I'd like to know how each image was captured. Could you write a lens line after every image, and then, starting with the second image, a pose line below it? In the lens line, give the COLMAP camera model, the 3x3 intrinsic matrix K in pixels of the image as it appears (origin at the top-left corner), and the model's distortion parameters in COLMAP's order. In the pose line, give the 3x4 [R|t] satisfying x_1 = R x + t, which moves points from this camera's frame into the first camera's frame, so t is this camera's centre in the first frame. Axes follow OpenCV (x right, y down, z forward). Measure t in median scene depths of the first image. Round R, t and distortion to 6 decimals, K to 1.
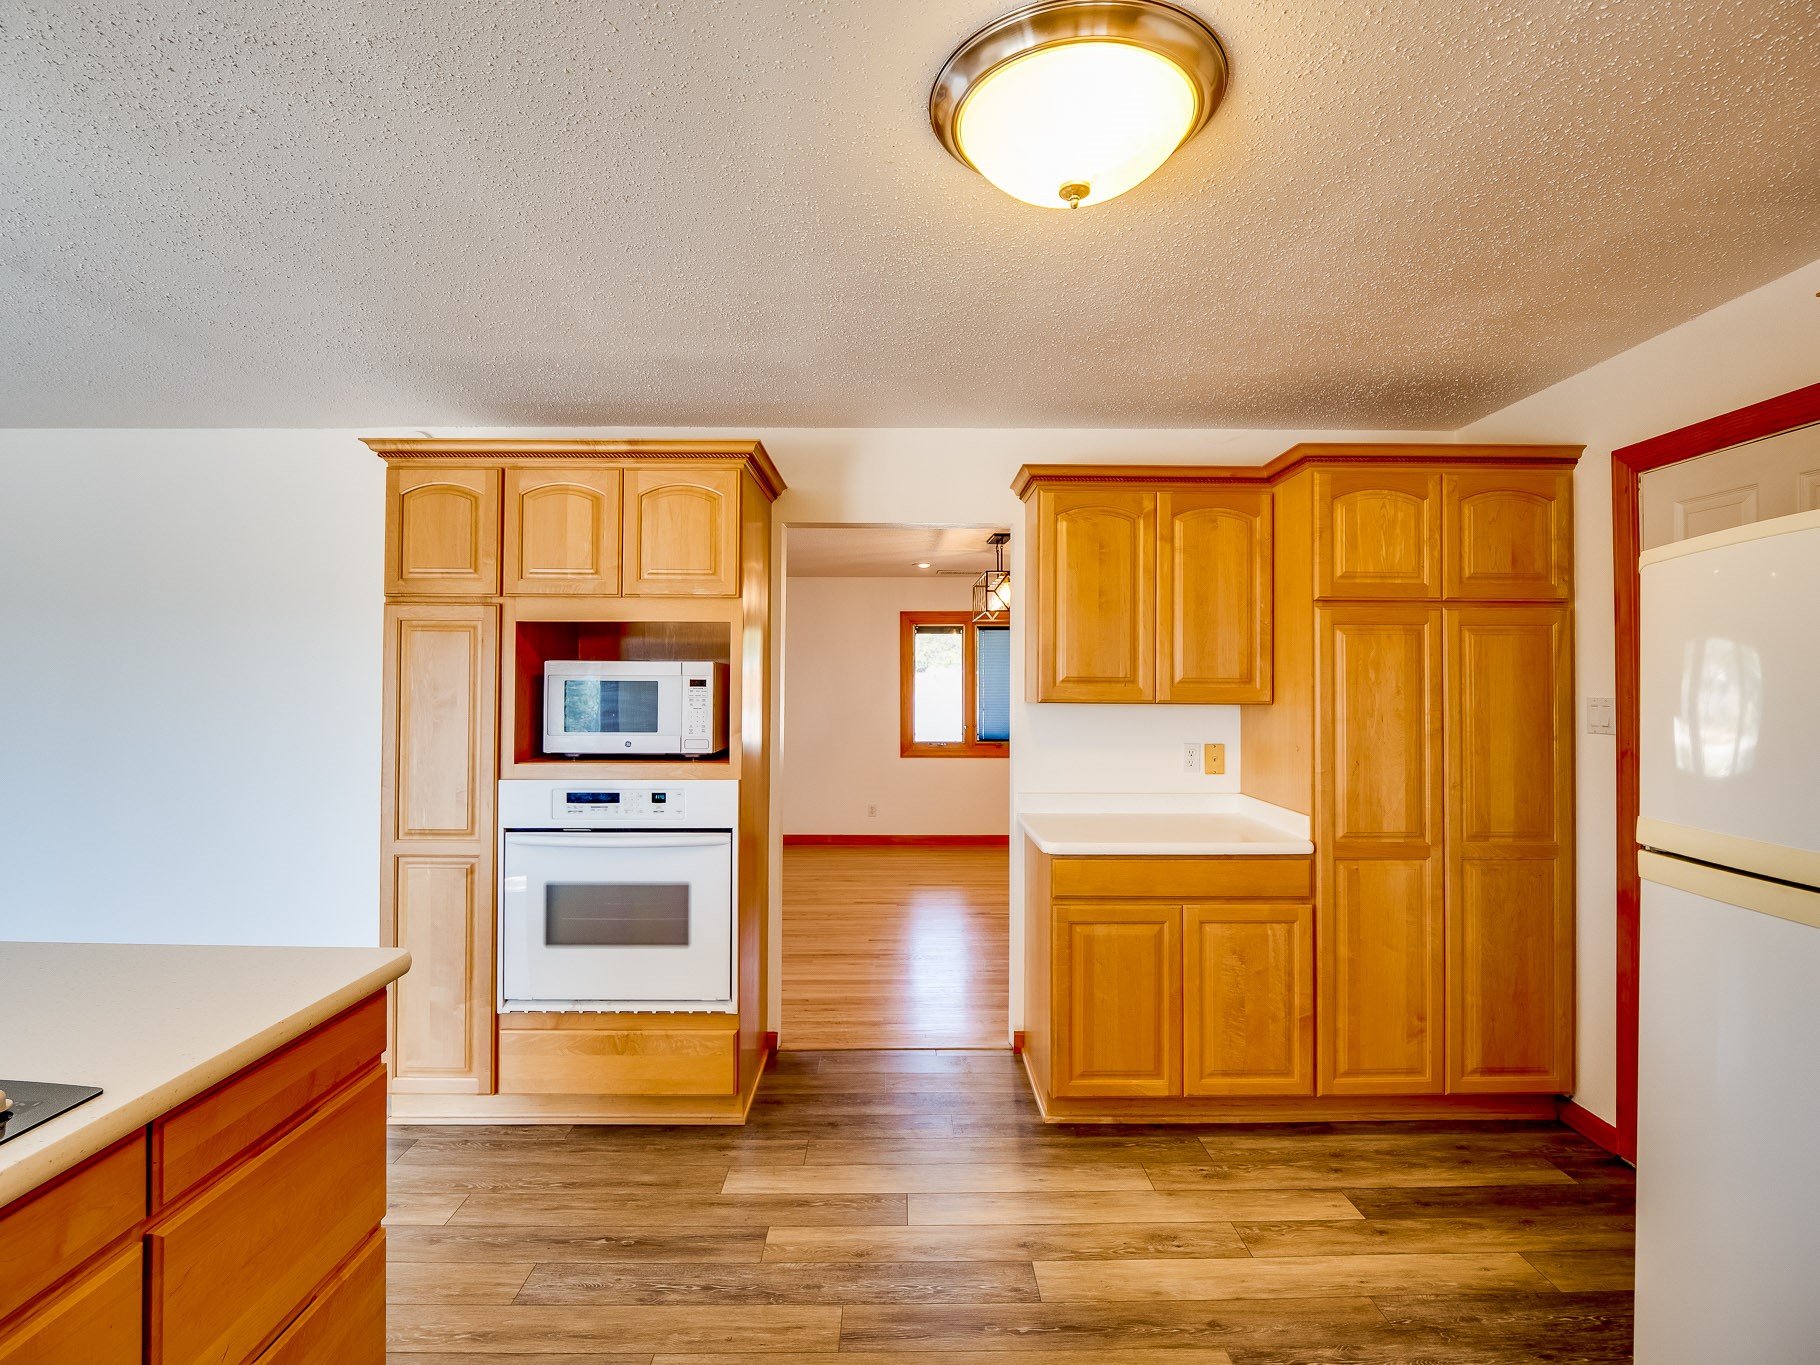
lens RADIAL K [[894.3, 0, 910.7], [0, 894.3, 672.4], [0, 0, 1]] dist [0.001828, -0.017458]
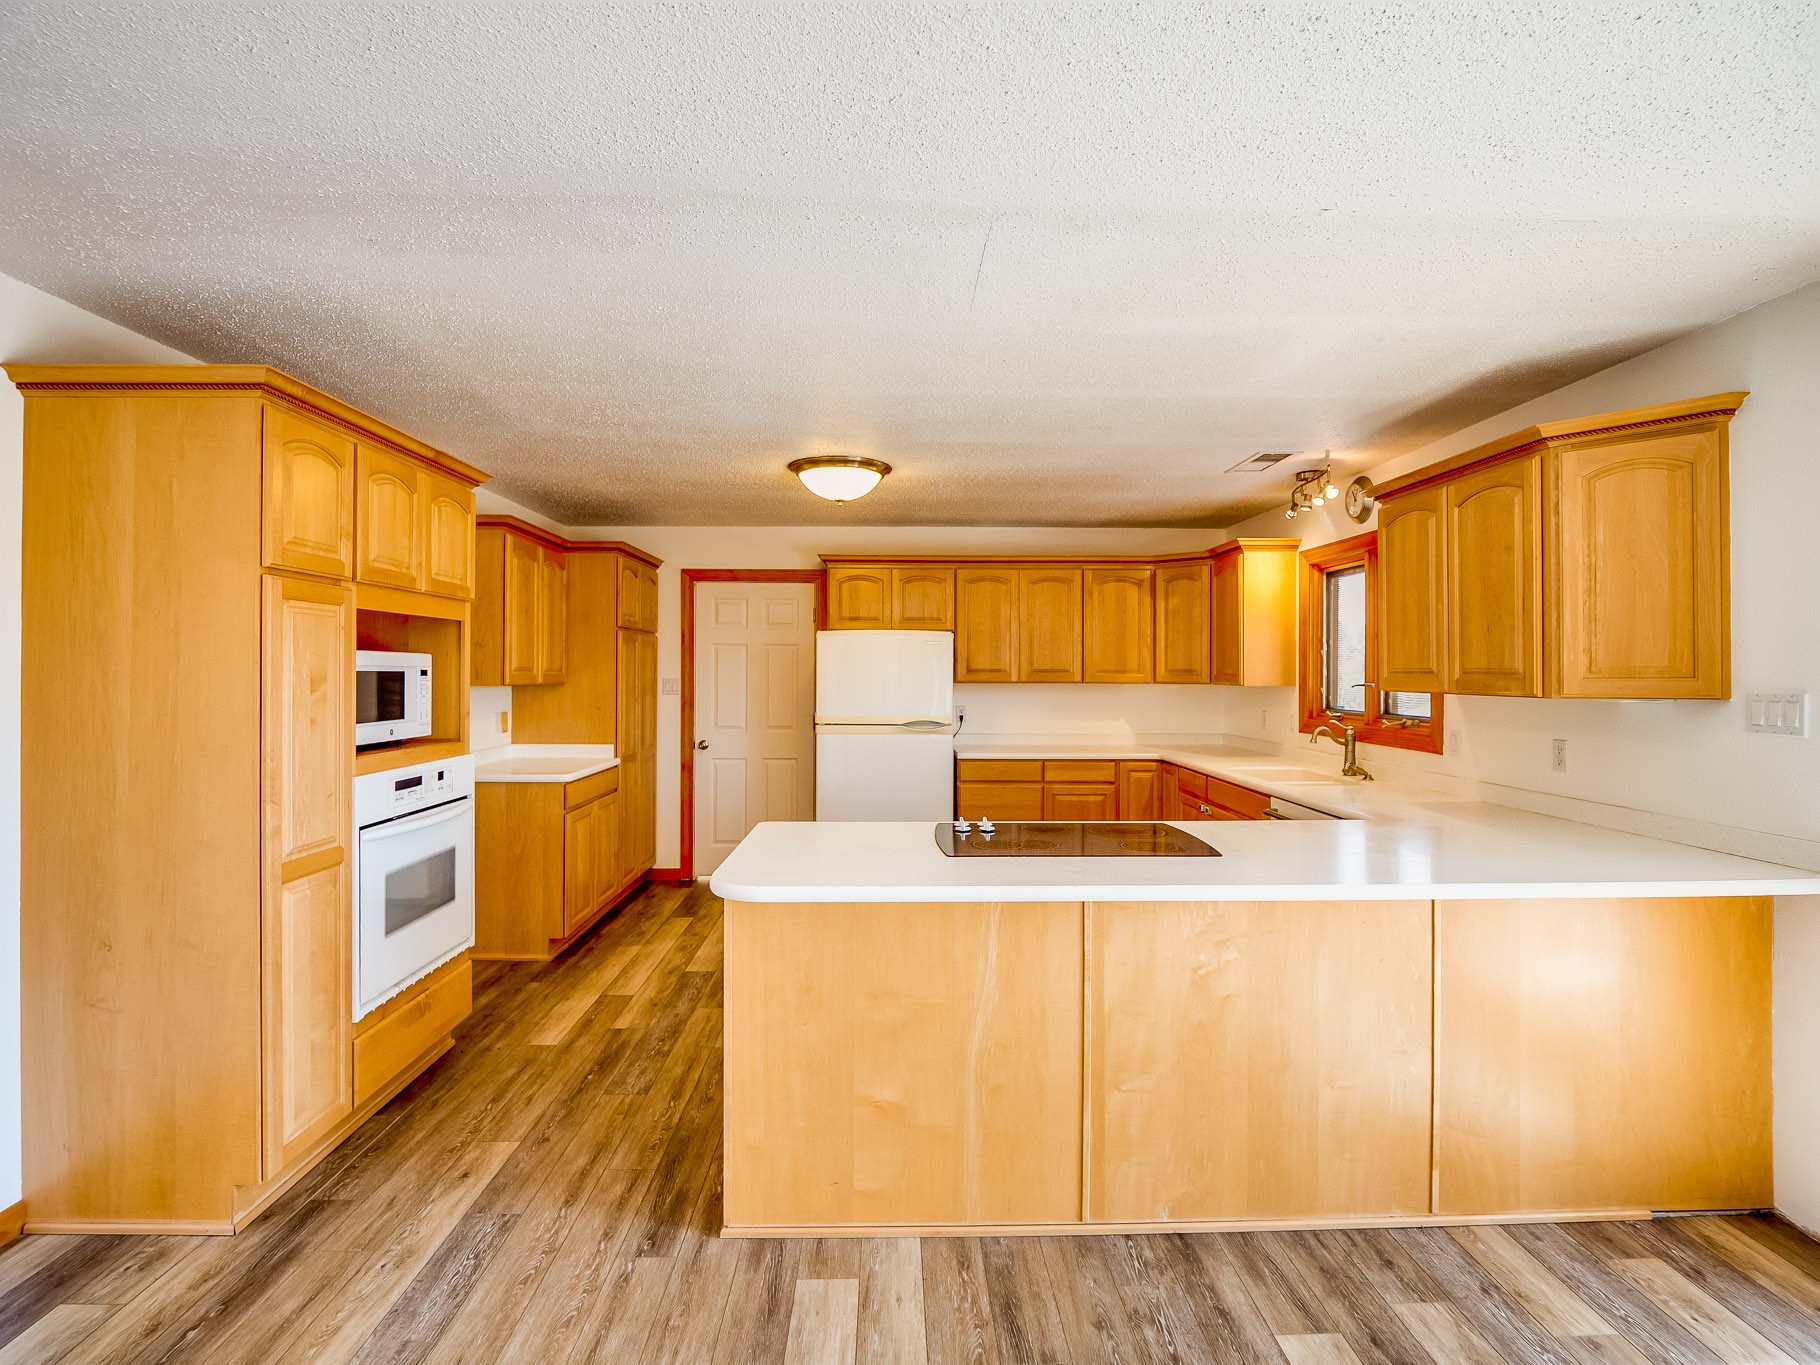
lens RADIAL K [[894.3, 0, 910.7], [0, 894.3, 672.4], [0, 0, 1]] dist [0.001828, -0.017458]
pose [[-0.022221, -0.003695, 0.999746, -1.471279], [-0.022545, 0.999741, 0.003194, -0.006228], [-0.999499, -0.022468, -0.022299, 0.458148]]
